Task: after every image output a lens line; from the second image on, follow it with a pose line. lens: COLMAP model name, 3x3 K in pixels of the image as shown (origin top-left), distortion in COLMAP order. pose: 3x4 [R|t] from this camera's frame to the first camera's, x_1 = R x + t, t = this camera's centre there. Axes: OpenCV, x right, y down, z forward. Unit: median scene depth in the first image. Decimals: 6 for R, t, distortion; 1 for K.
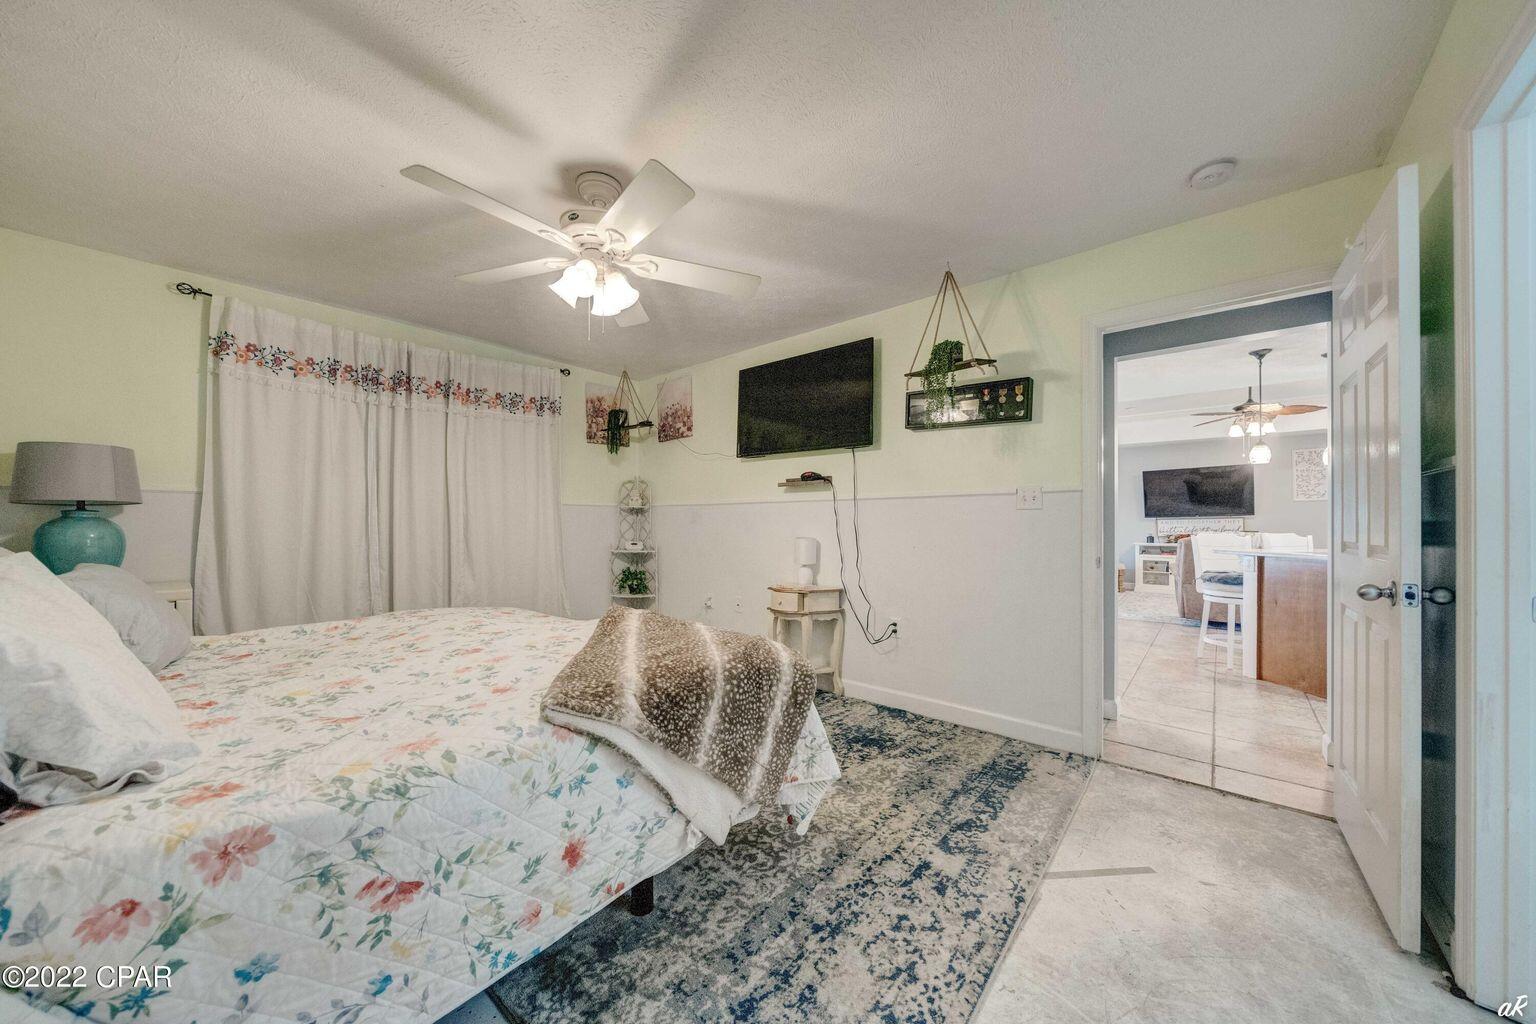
lens RADIAL K [[520.0, 0, 766.9], [0, 520.0, 519.2], [0, 0, 1]] dist [-0.001701, -0.000150]
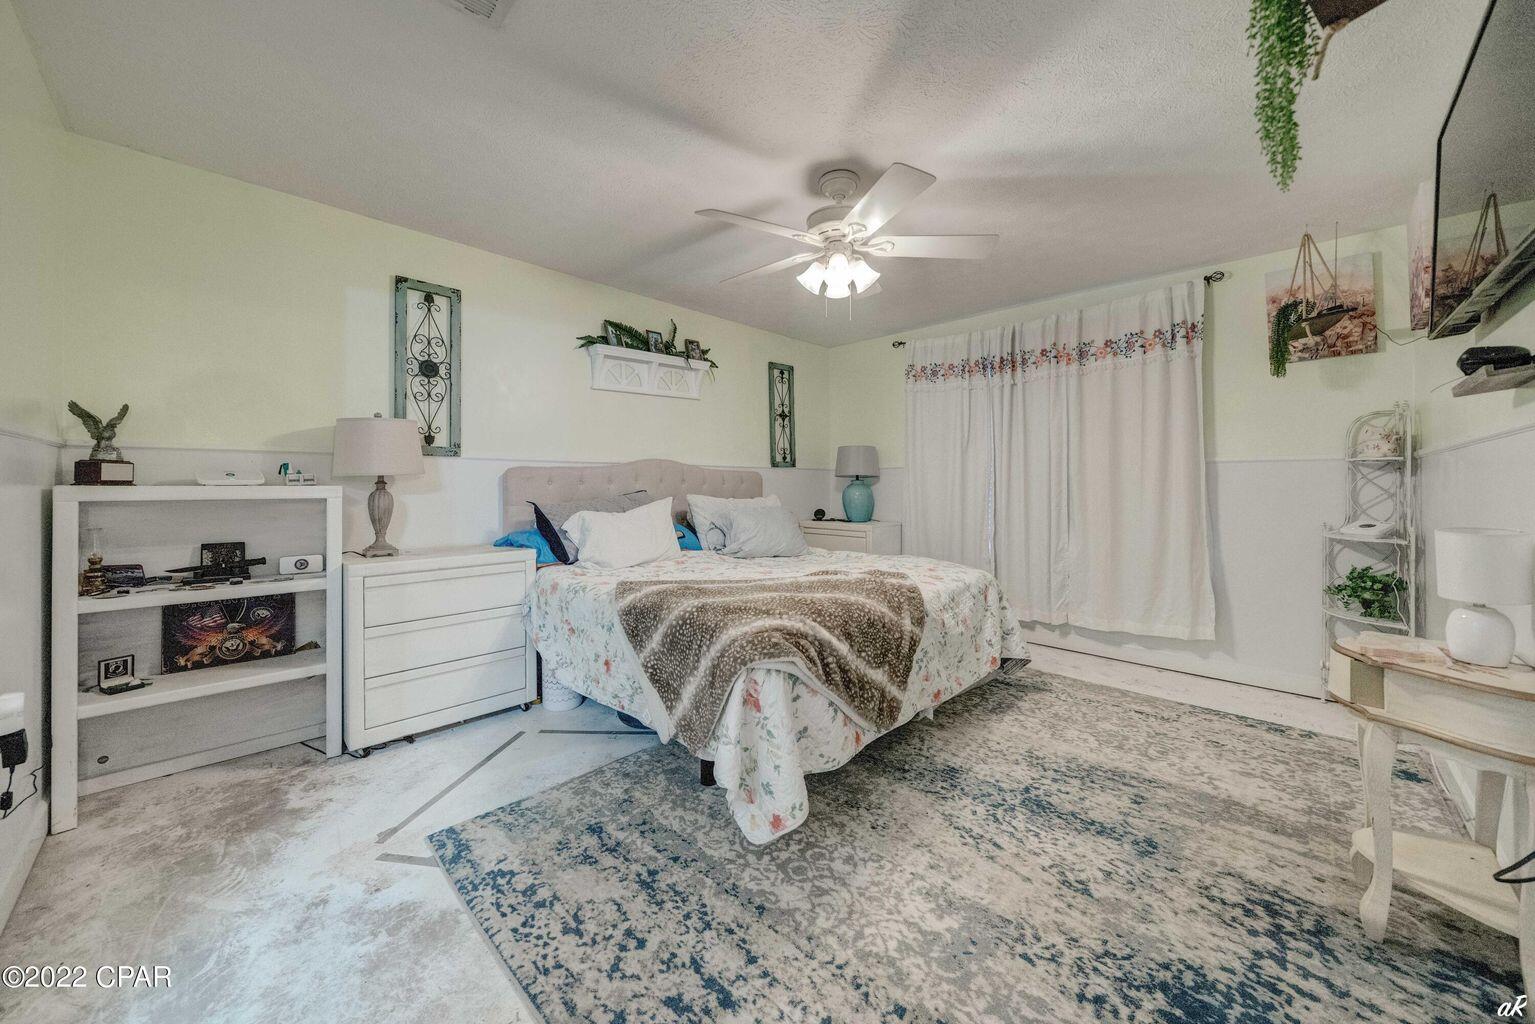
lens RADIAL K [[542.7, 0, 767.7], [0, 542.7, 477.3], [0, 0, 1]] dist [-0.002868, -0.000182]
pose [[-0.046523, -0.013767, -0.998822, 1.168368], [0.004911, 0.999890, -0.014010, 0.002507], [0.998905, -0.005557, -0.046450, 1.260778]]
